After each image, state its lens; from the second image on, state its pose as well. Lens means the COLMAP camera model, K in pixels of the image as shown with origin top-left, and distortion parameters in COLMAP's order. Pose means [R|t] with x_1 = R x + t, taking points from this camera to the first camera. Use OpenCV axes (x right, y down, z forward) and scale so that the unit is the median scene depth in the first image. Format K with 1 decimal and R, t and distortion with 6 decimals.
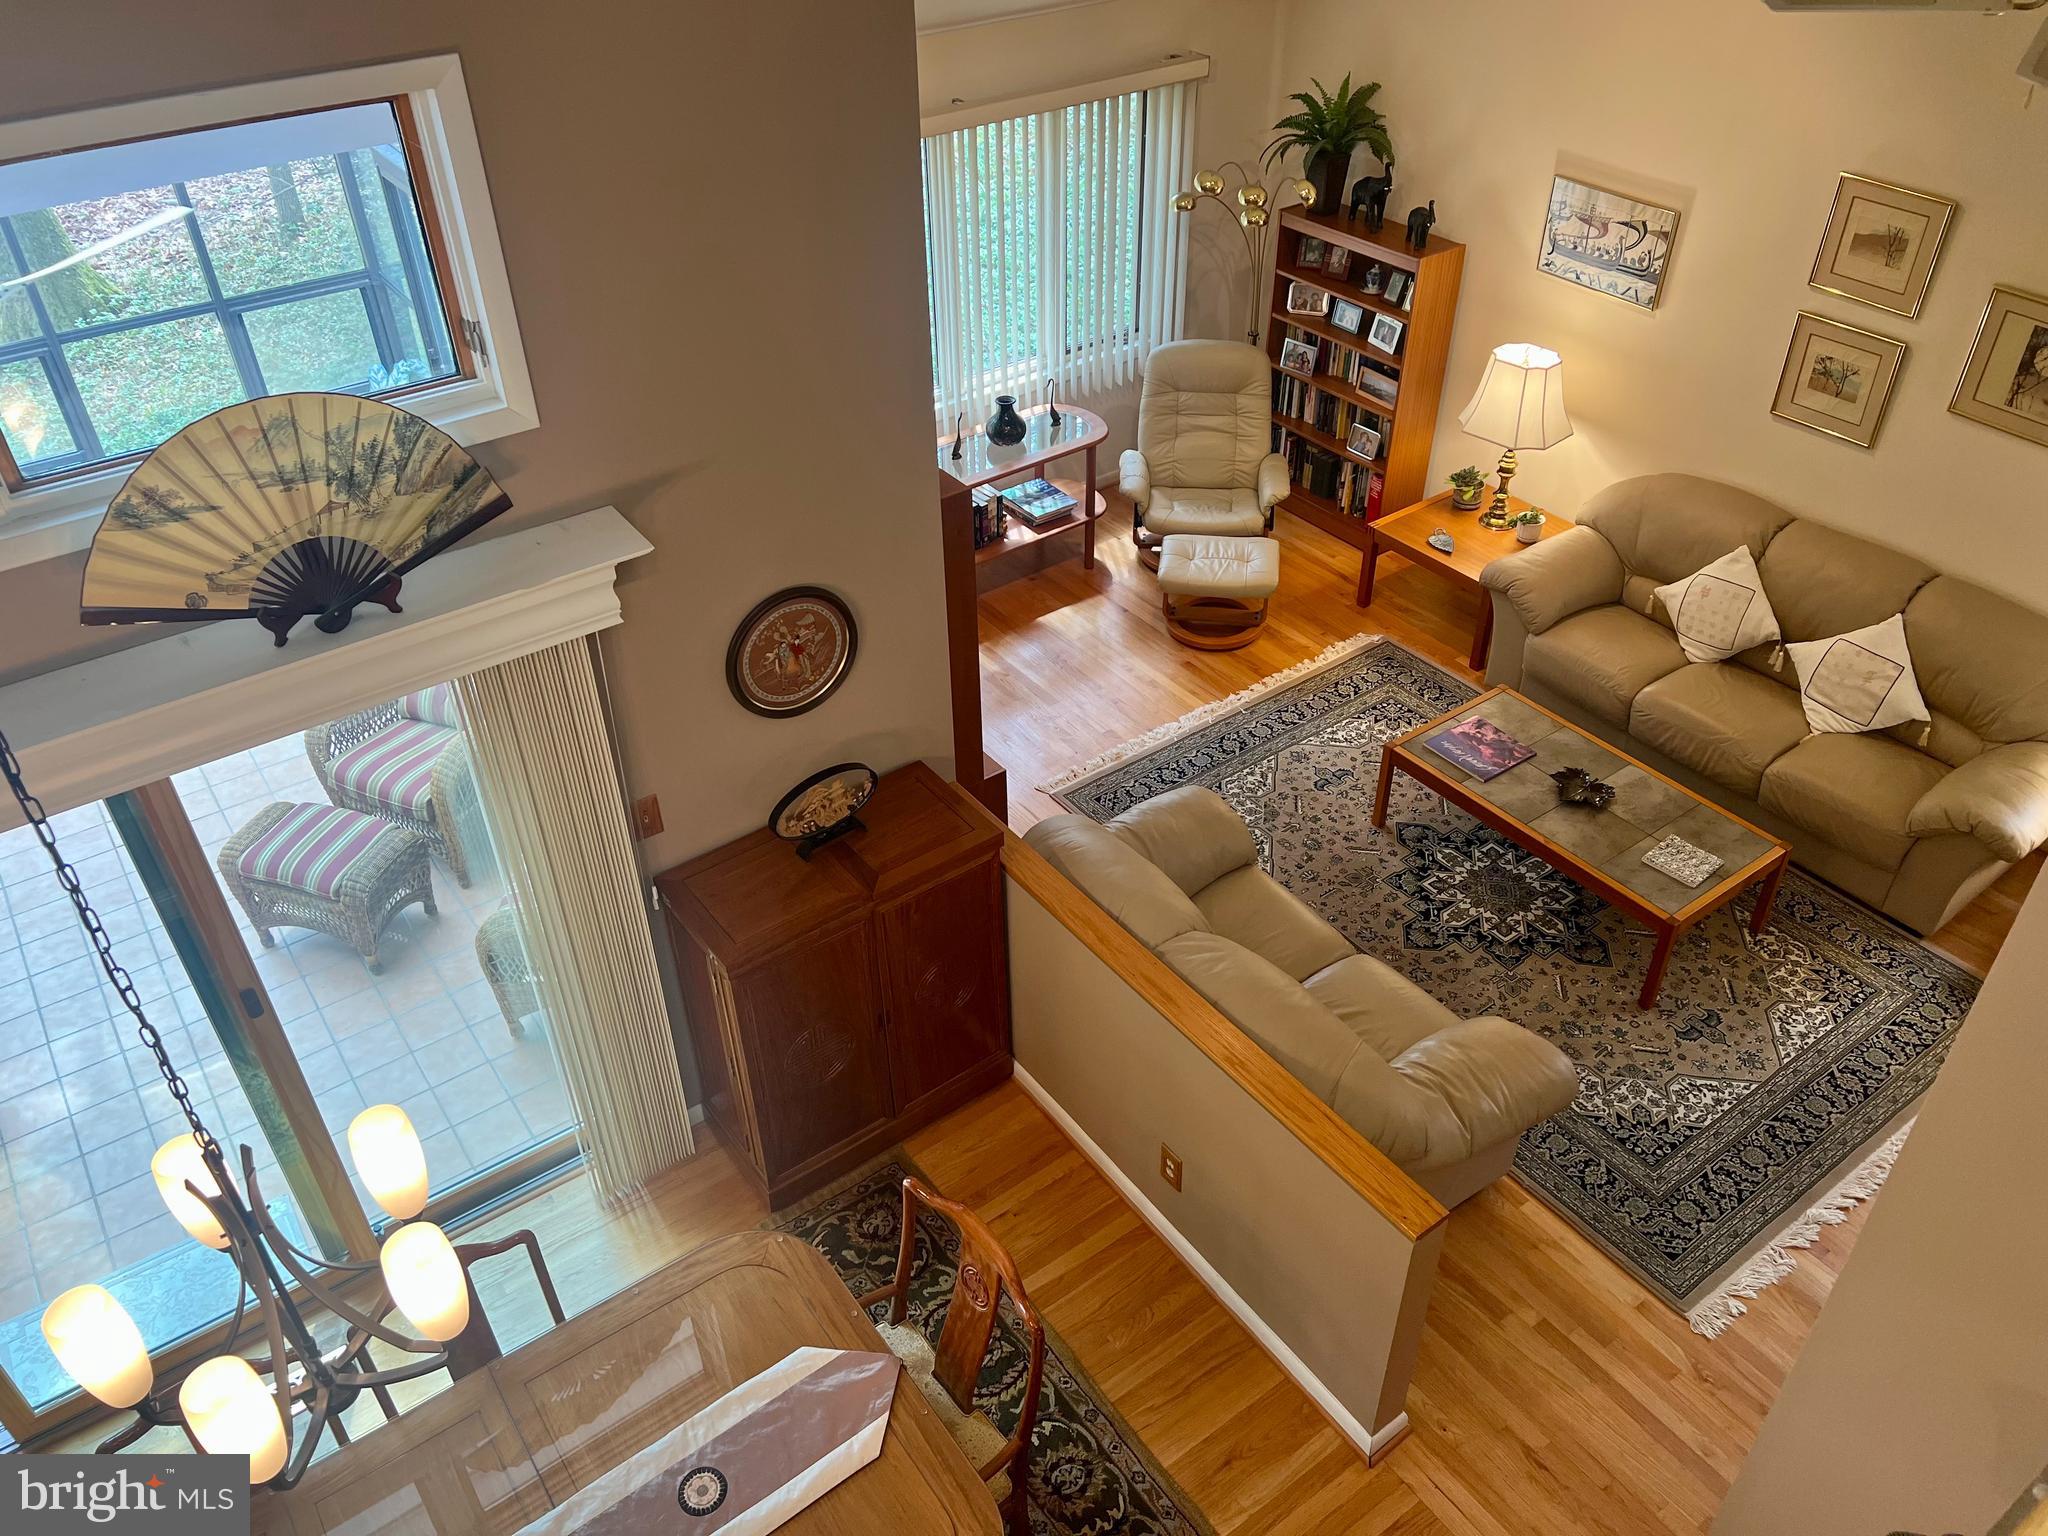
lens RADIAL K [[1536.4, 0, 1024.0], [0, 1536.4, 768.0], [0, 0, 1]] dist [0.067555, -0.074084]
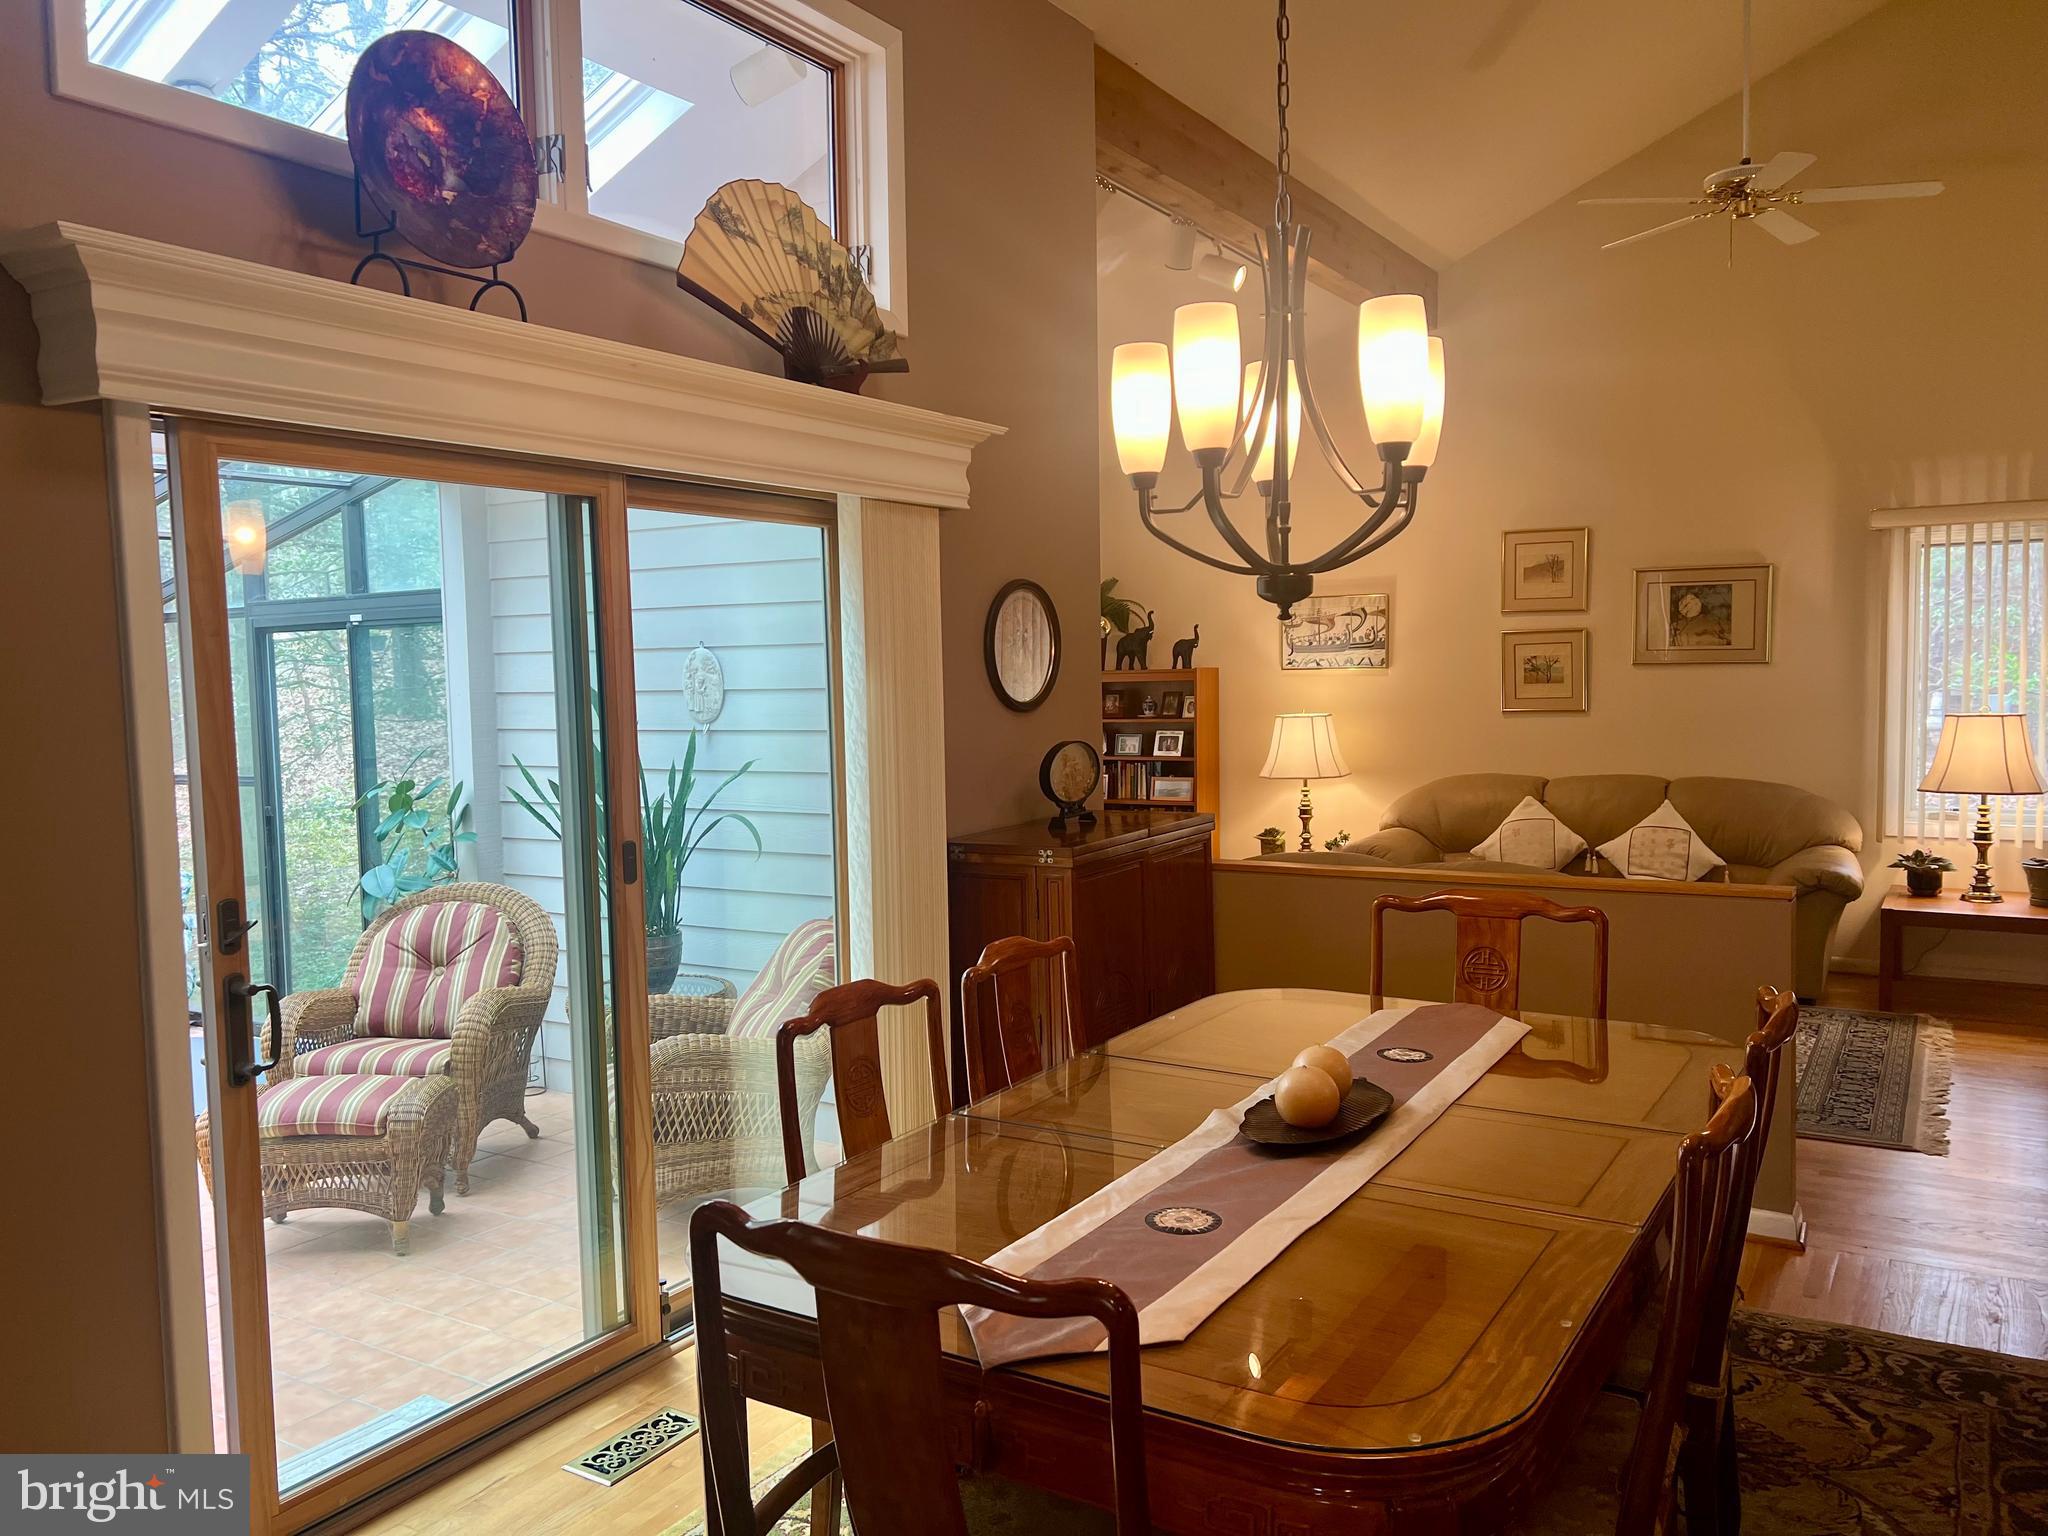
lens RADIAL K [[1536.4, 0, 1024.0], [0, 1536.4, 768.0], [0, 0, 1]] dist [0.067555, -0.074084]
pose [[0.924457, -0.028631, 0.380211, -0.389816], [0.236046, 0.826090, -0.511721, 0.383050], [-0.299437, 0.562811, 0.770442, 0.143066]]
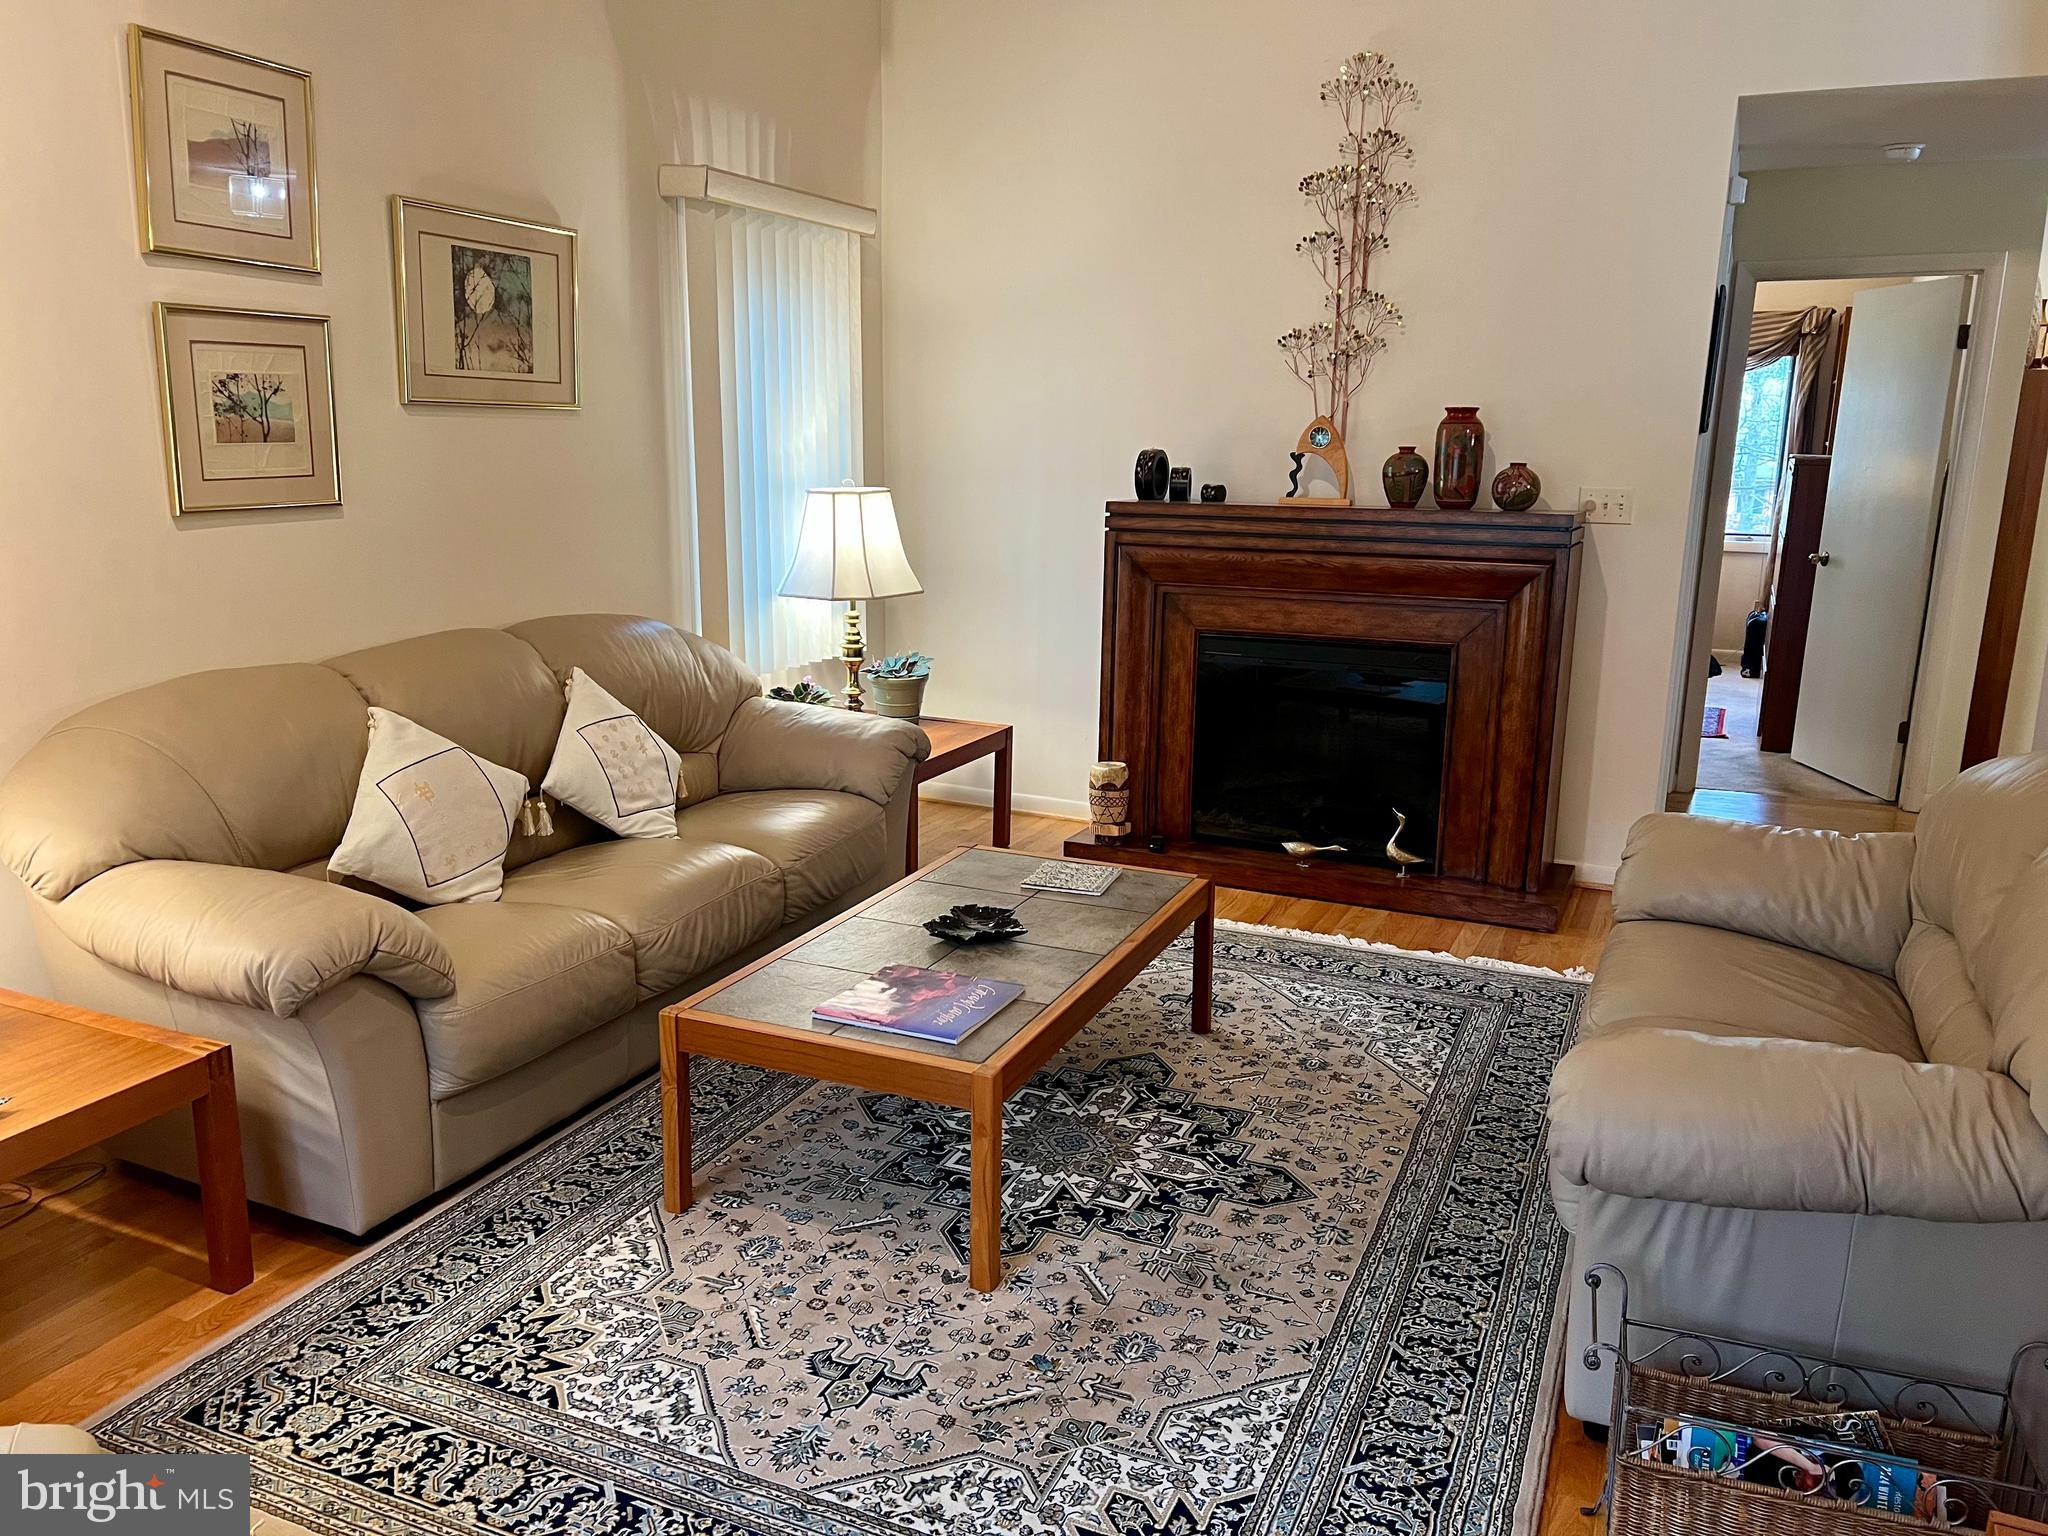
lens RADIAL K [[1536.4, 0, 1024.0], [0, 1536.4, 768.0], [0, 0, 1]] dist [0.067555, -0.074084]
pose [[-0.499086, -0.187155, 0.846100, -0.116231], [0.517841, 0.718465, 0.464380, -0.262285], [-0.694805, 0.669911, -0.261660, 0.995827]]
